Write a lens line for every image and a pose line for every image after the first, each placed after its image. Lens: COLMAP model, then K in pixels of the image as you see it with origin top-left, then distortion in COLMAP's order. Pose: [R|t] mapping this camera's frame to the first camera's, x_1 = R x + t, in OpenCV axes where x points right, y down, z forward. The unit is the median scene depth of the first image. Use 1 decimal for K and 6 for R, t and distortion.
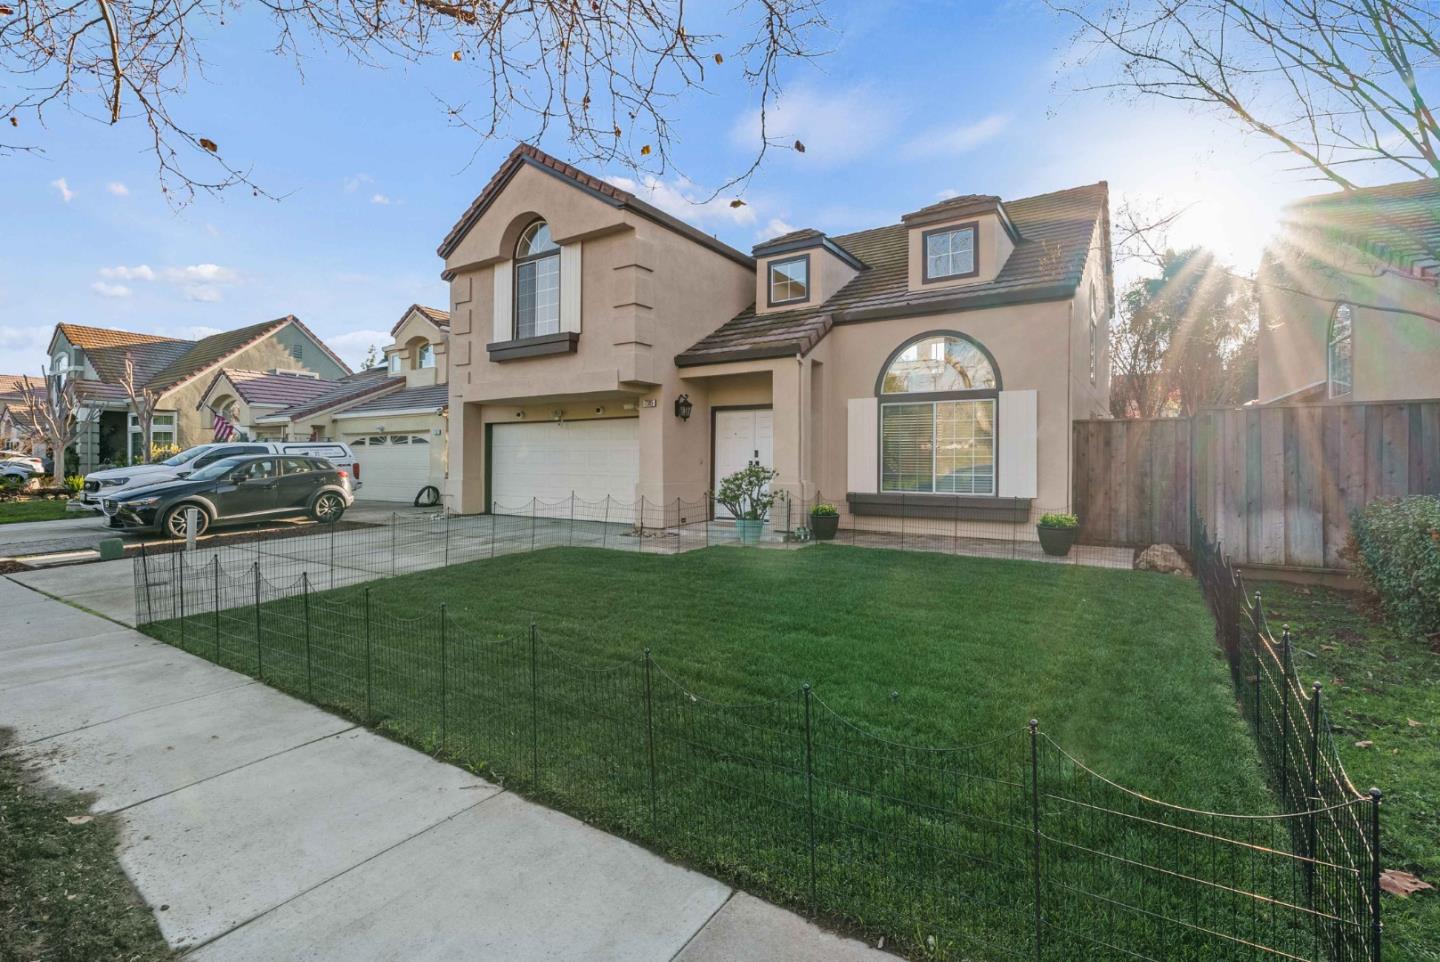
lens RADIAL K [[648.4, 0, 727.0], [0, 648.4, 473.7], [0, 0, 1]] dist [0.001007, 0.000063]
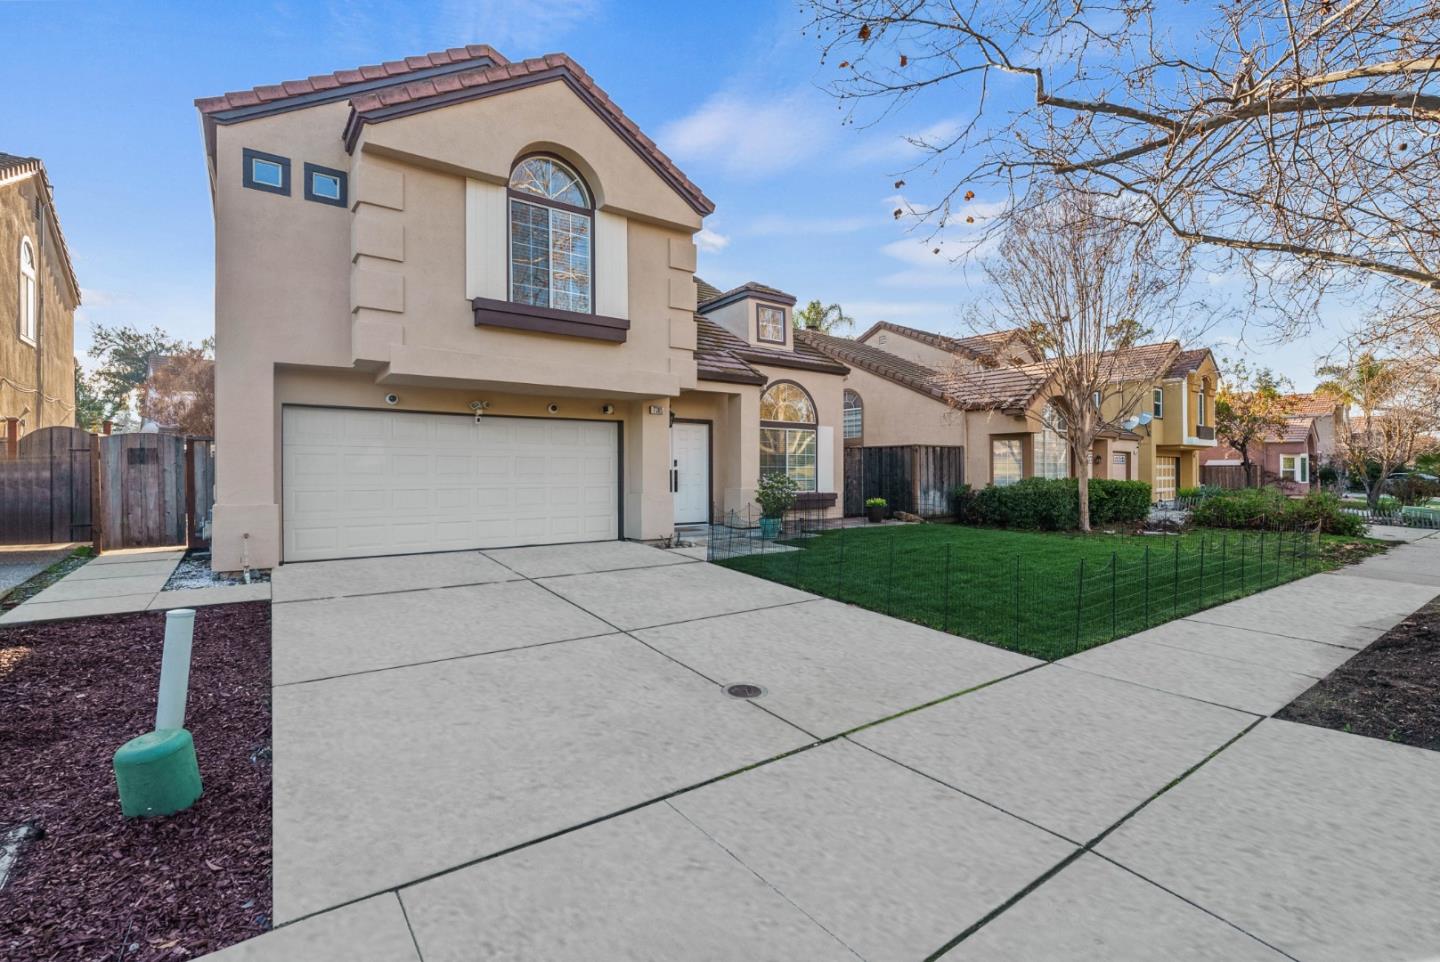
lens RADIAL K [[648.4, 0, 727.0], [0, 648.4, 473.7], [0, 0, 1]] dist [0.001007, 0.000063]
pose [[0.351801, -0.004466, 0.936064, -0.991049], [0.020595, 0.999783, -0.002970, -0.008784], [-0.935848, 0.020323, 0.351816, 0.571637]]
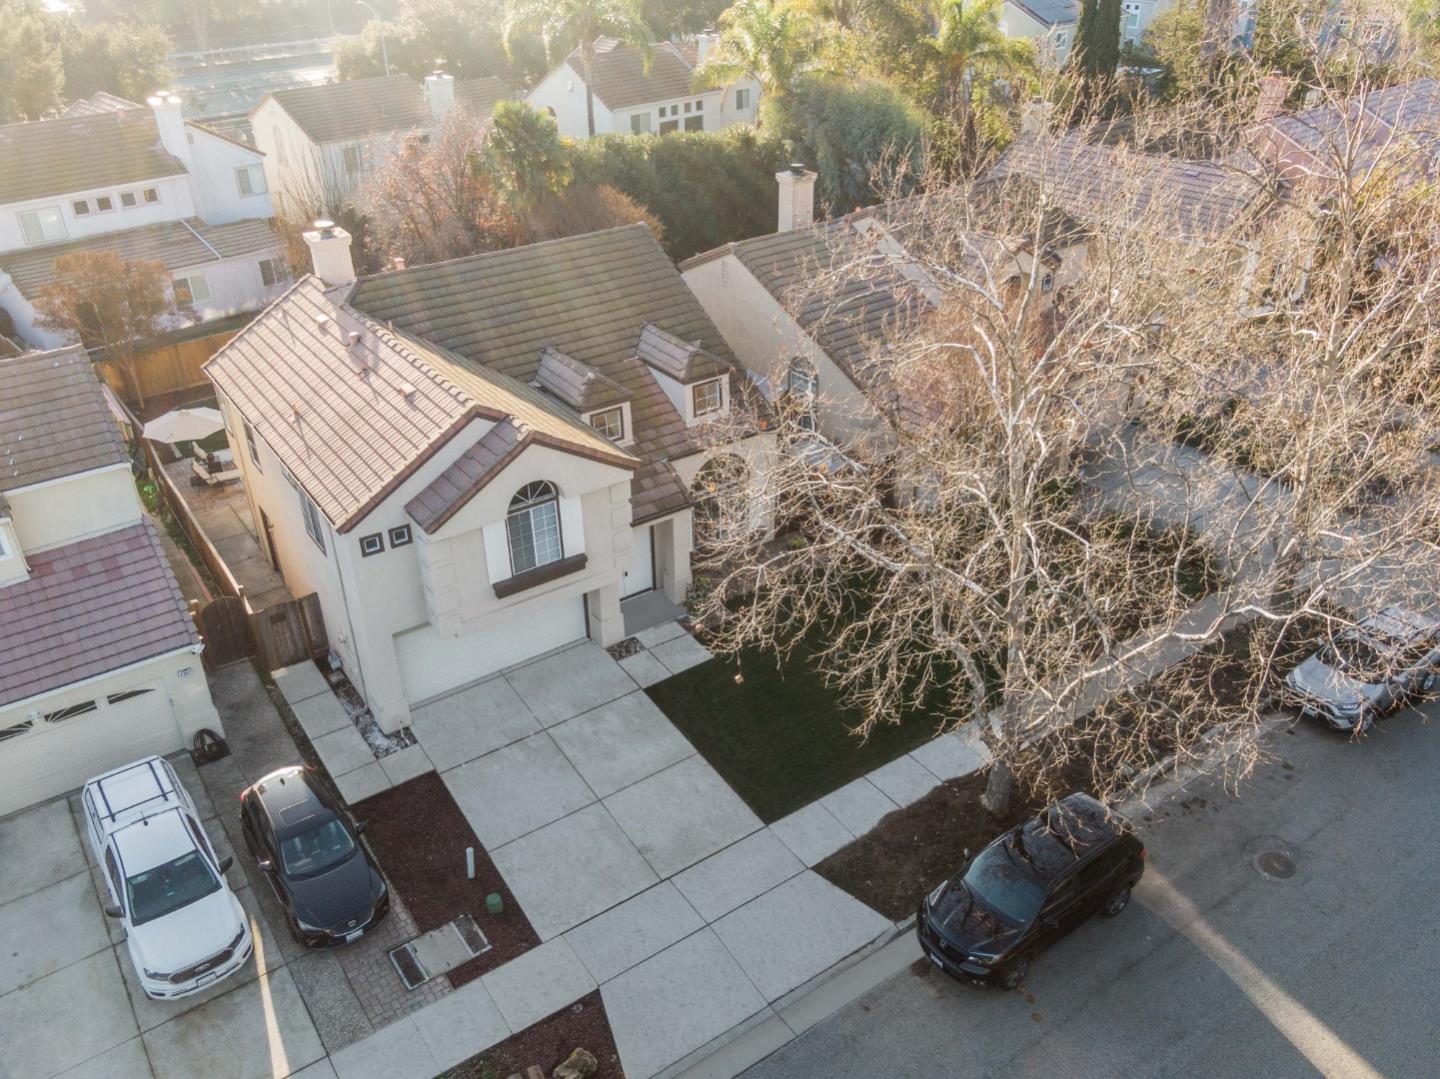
lens RADIAL K [[1137.8, 0, 720.0], [0, 1137.8, 539.5], [0, 0, 1]] dist [-0.004801, -0.004073]
pose [[0.374315, -0.477425, 0.794955, -1.908505], [0.025127, 0.862185, 0.505970, -1.376654], [-0.926961, -0.169417, 0.334725, -0.001521]]
